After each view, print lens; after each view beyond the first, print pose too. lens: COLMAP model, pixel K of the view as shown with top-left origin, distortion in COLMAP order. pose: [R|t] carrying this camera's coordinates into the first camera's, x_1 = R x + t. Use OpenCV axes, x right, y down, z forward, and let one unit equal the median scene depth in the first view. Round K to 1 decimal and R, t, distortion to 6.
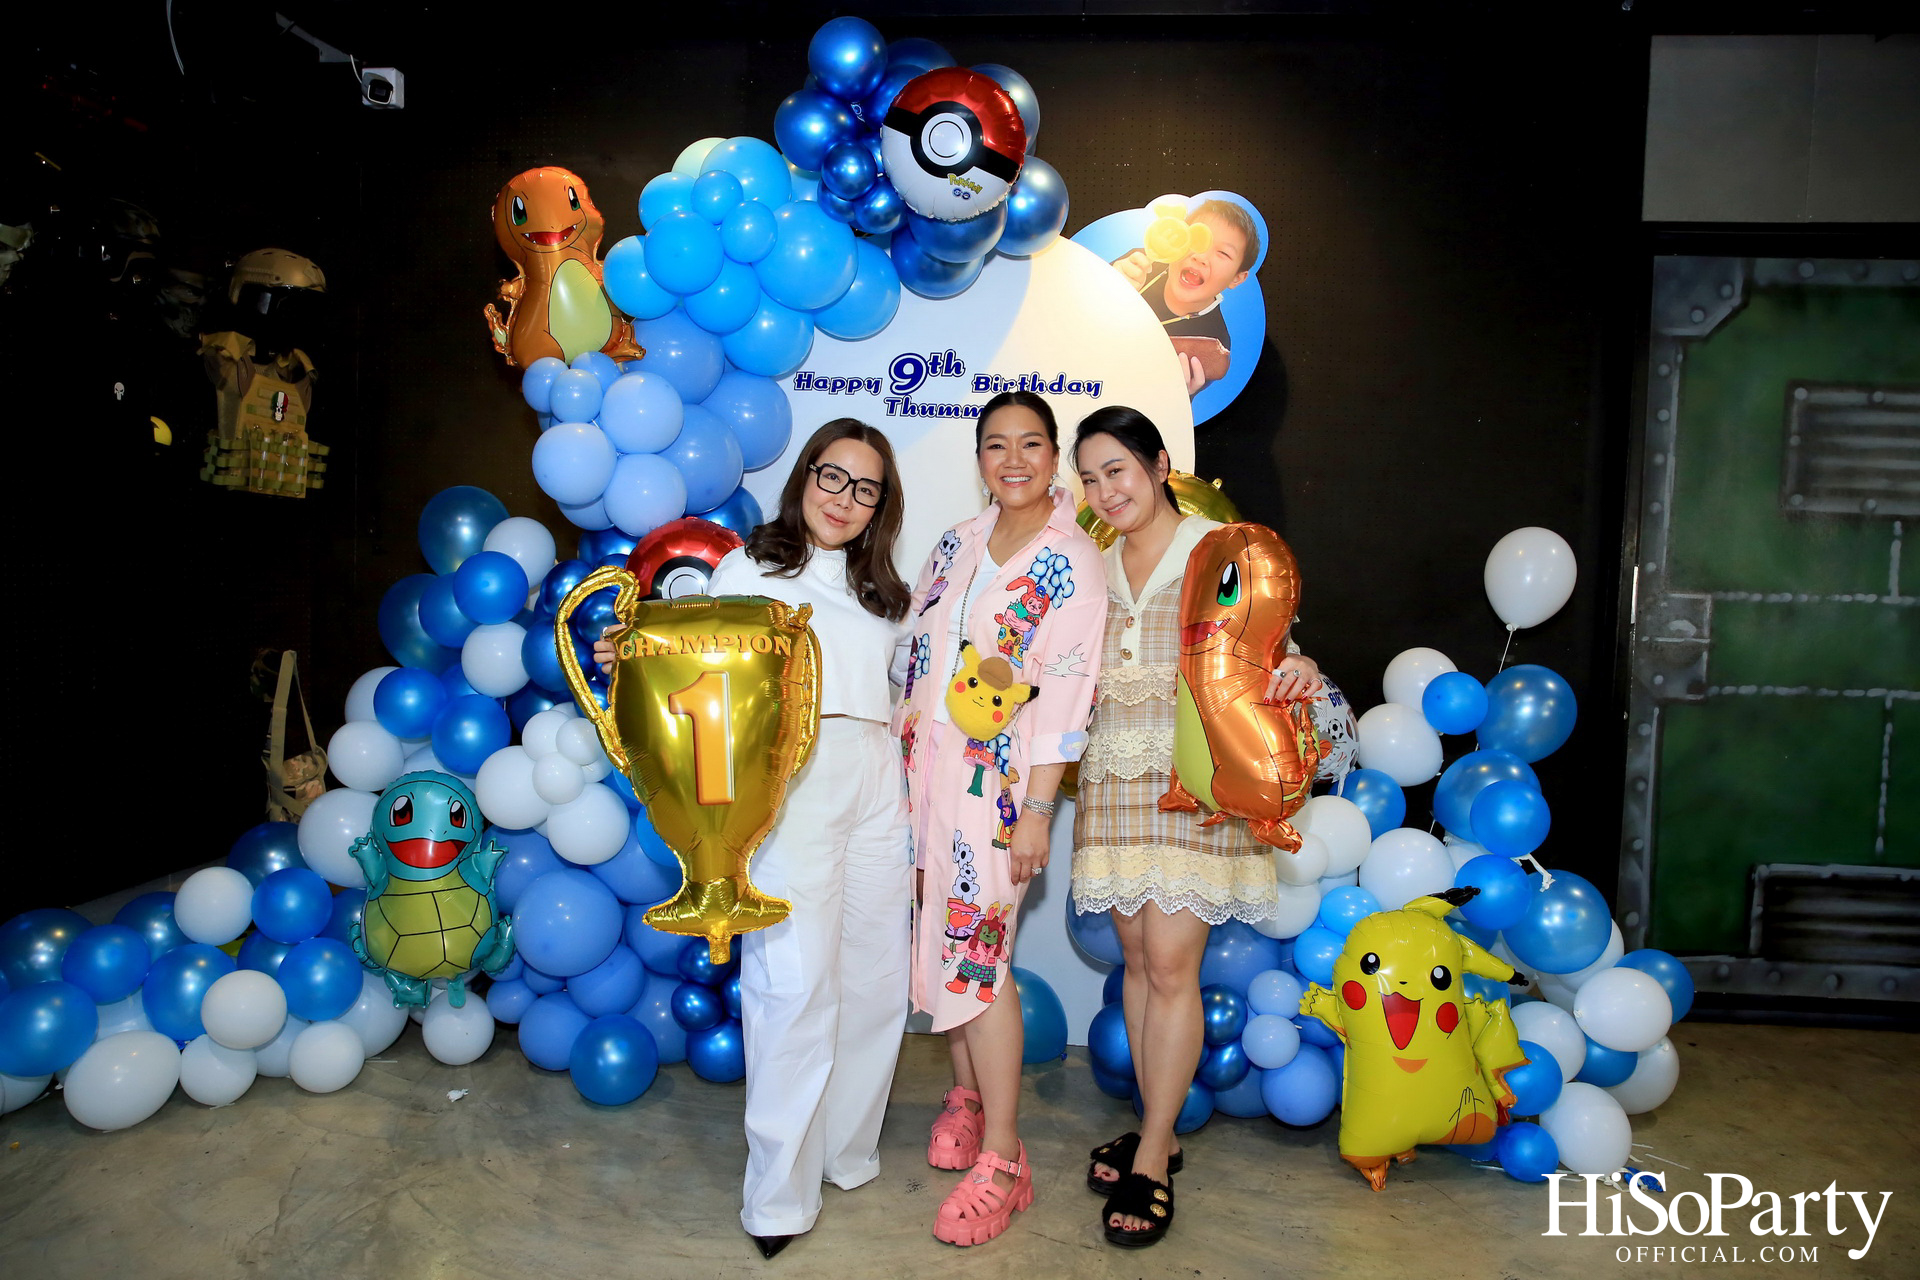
lens RADIAL K [[1304.0, 0, 952.9], [0, 1304.0, 642.2], [0, 0, 1]] dist [-0.107401, 0.083718]
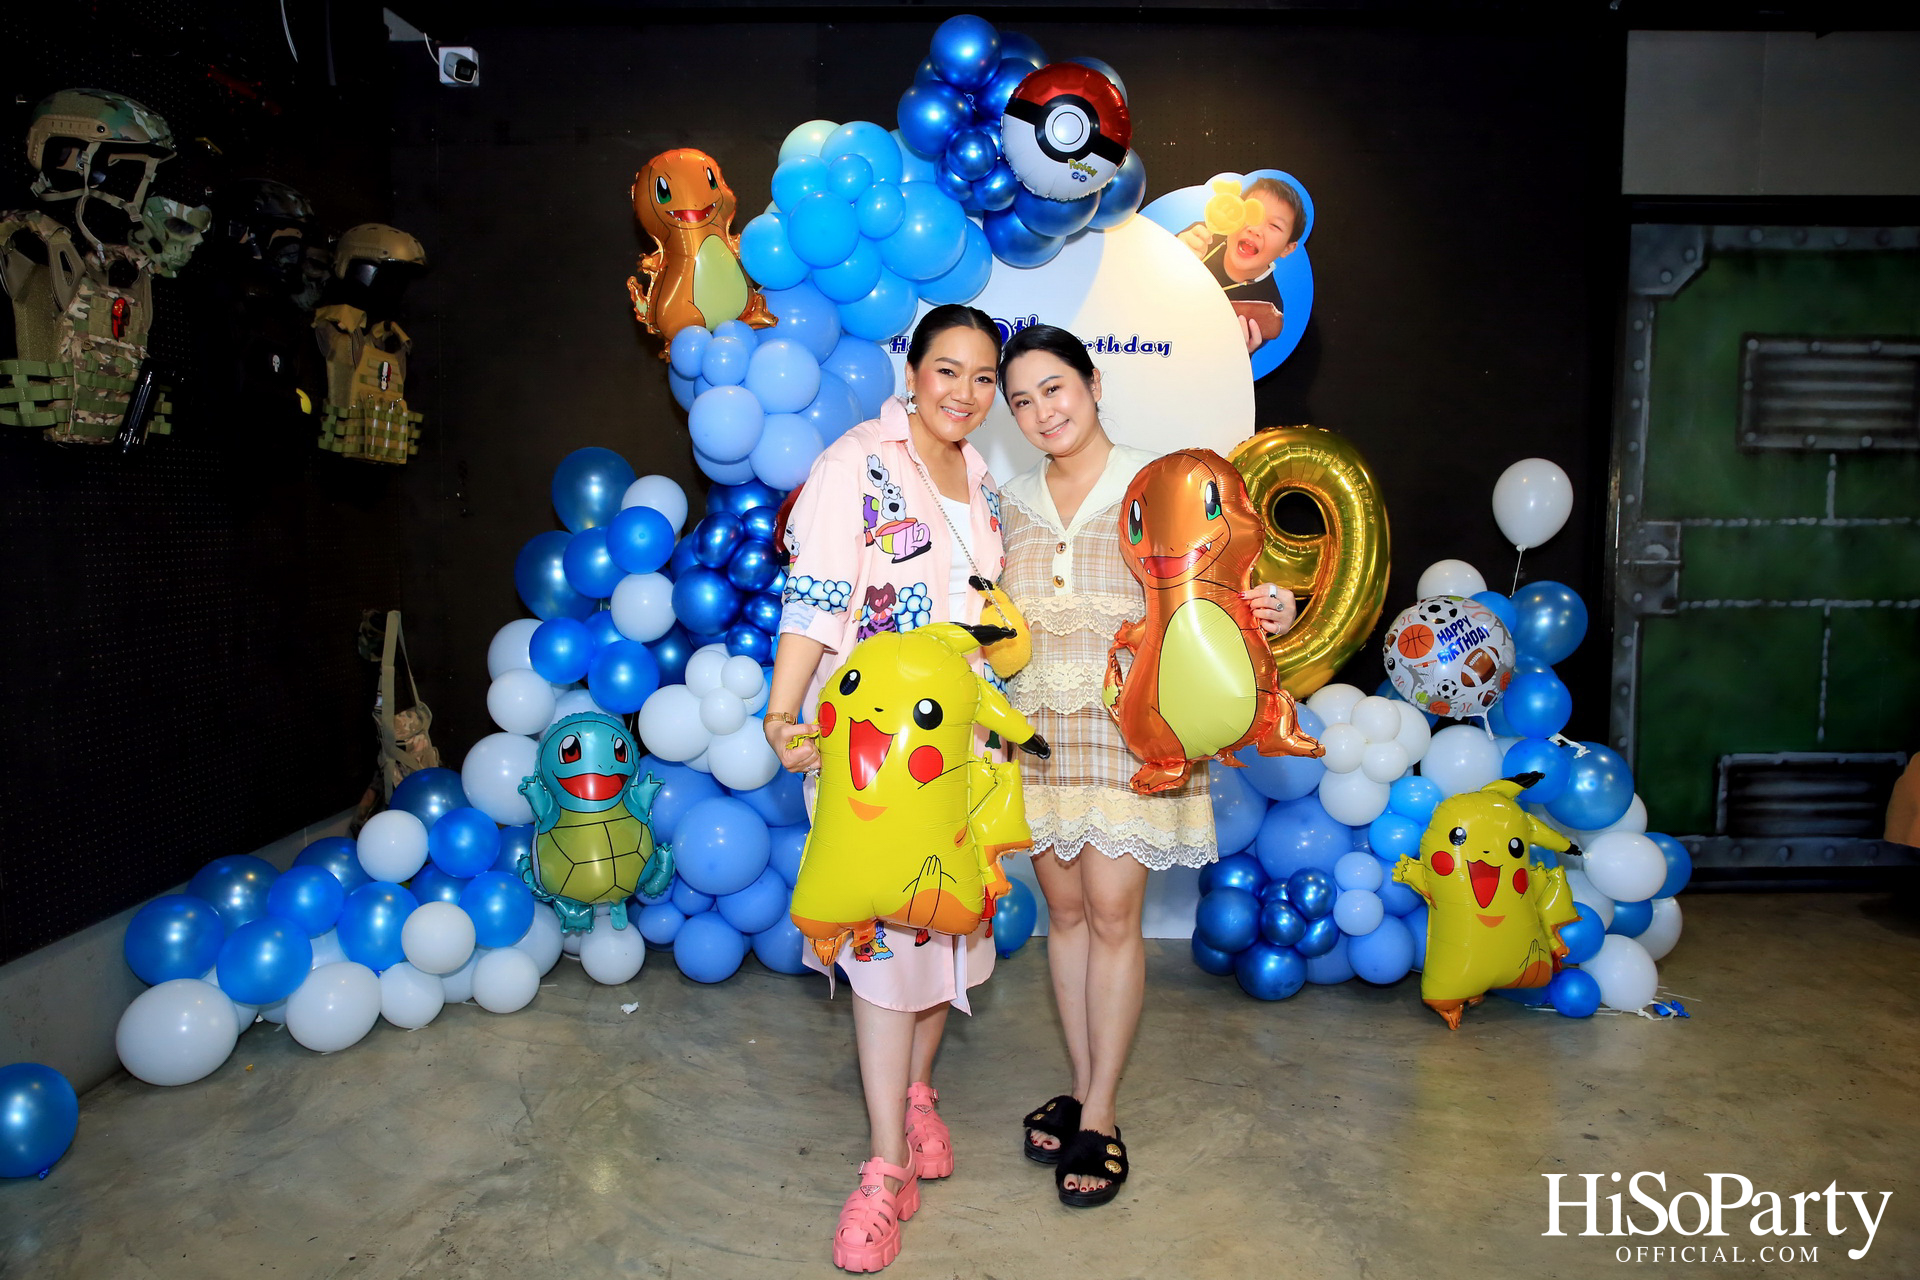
lens RADIAL K [[1321.0, 0, 952.8], [0, 1321.0, 643.2], [0, 0, 1]] dist [-0.105176, 0.085375]
pose [[0.995277, -0.034905, 0.090584, -0.192182], [0.032239, 0.999007, 0.030737, 0.017744], [-0.091567, -0.027672, 0.995414, -0.117372]]
